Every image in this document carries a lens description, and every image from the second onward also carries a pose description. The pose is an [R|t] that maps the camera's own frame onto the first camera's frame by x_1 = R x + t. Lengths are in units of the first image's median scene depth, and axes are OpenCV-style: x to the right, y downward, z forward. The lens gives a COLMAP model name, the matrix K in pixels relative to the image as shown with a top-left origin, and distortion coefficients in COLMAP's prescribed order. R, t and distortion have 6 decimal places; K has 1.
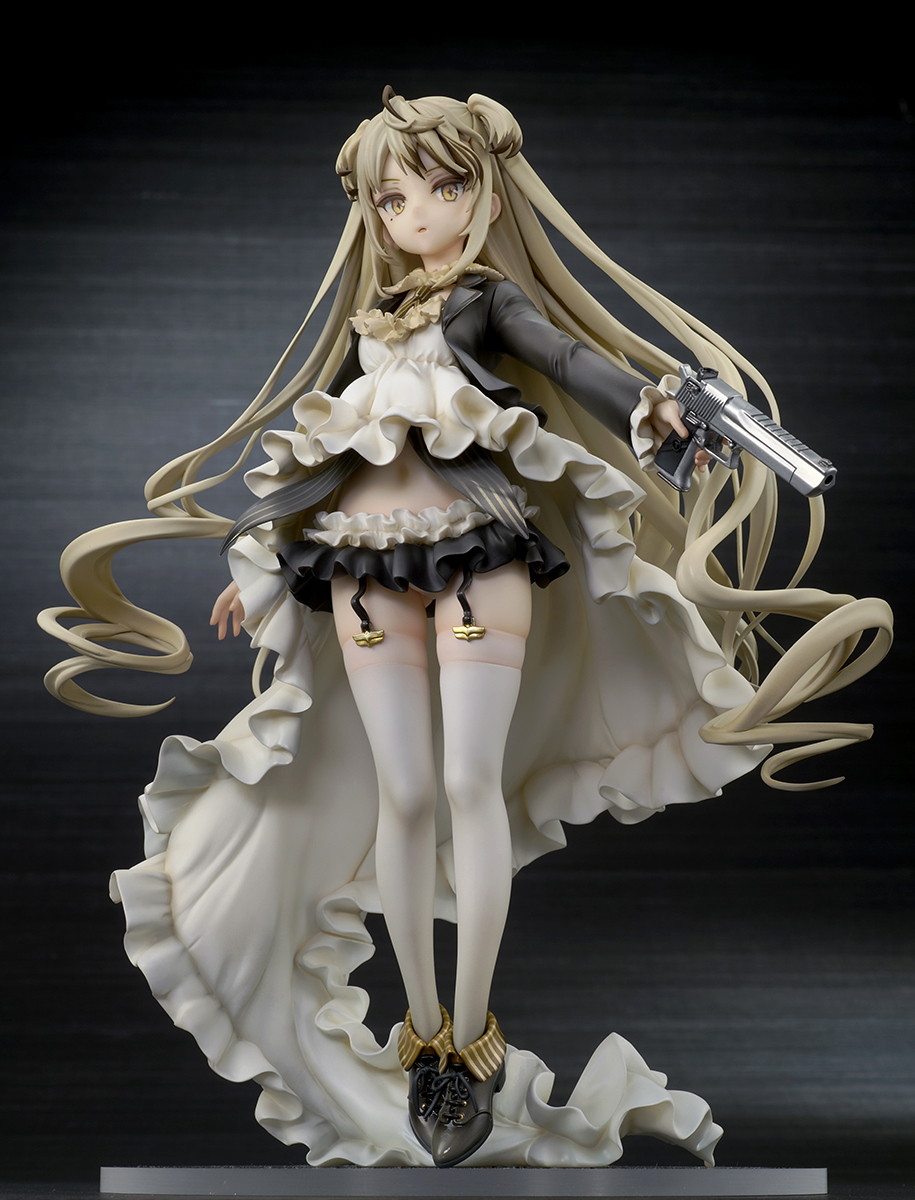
lens RADIAL K [[3762.7, 0, 457.5], [0, 3762.7, 600.0], [0, 0, 1]] dist [0.073460, 0.520839]
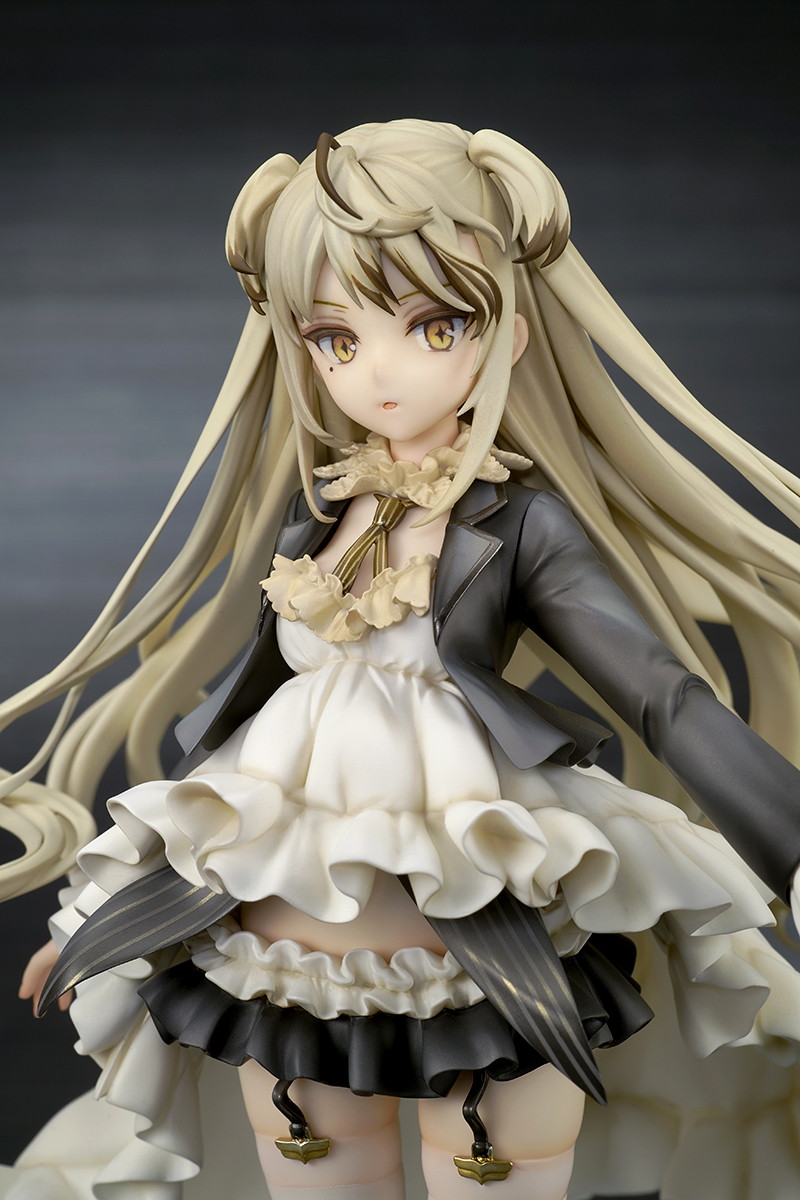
lens RADIAL K [[3630.5, 0, 400.0], [0, 3630.5, 600.0], [0, 0, 1]] dist [0.064619, 0.970642]
pose [[0.998764, -0.013027, 0.047969, -0.033689], [-0.003238, 0.945944, 0.324315, -0.243275], [-0.049601, -0.324069, 0.944732, 0.491789]]
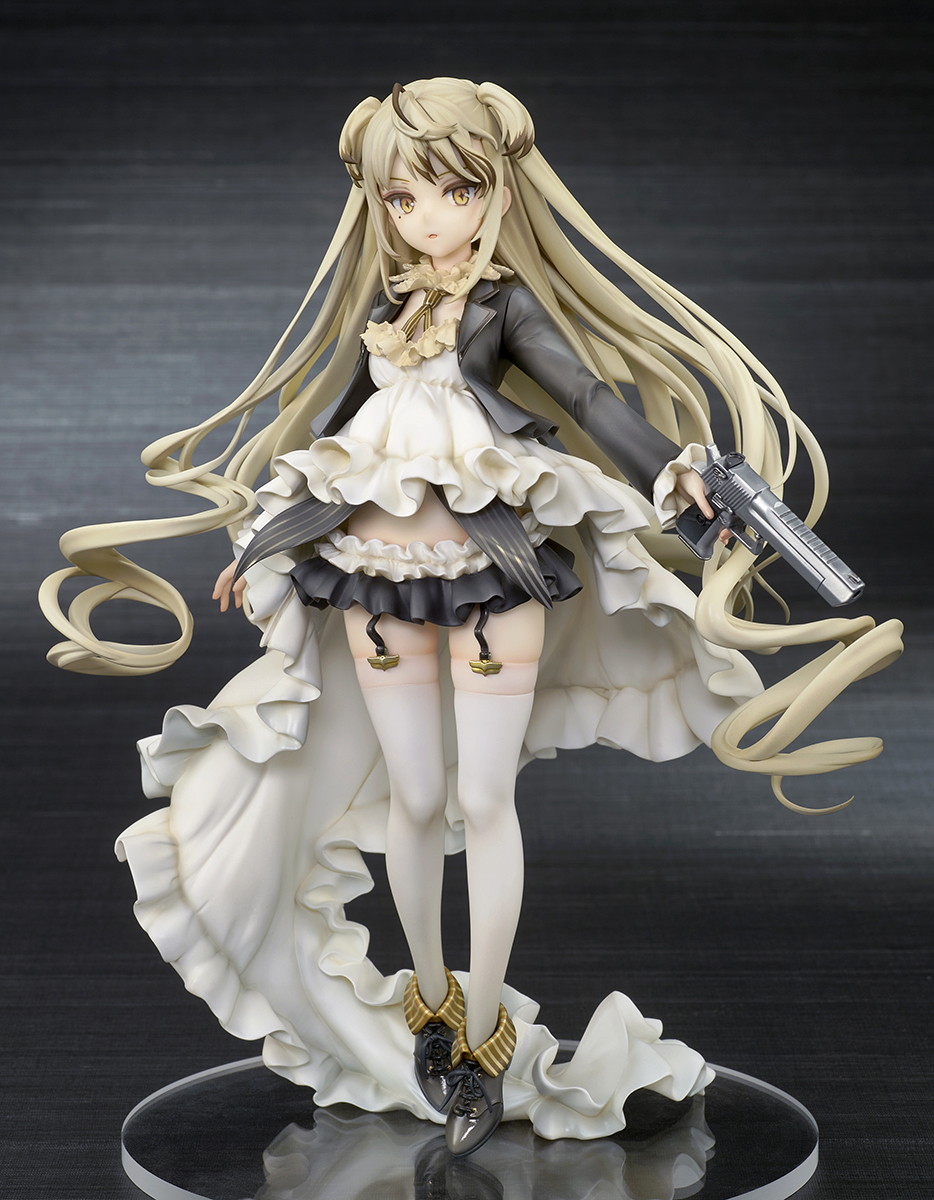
lens RADIAL K [[4263.6, 0, 467.0], [0, 4263.6, 600.0], [0, 0, 1]] dist [0.057580, -1.120900]
pose [[0.998051, -0.011524, 0.061338, -0.069522], [-0.006816, 0.956803, 0.290658, -0.329642], [-0.062038, -0.290510, 0.954859, -0.082594]]
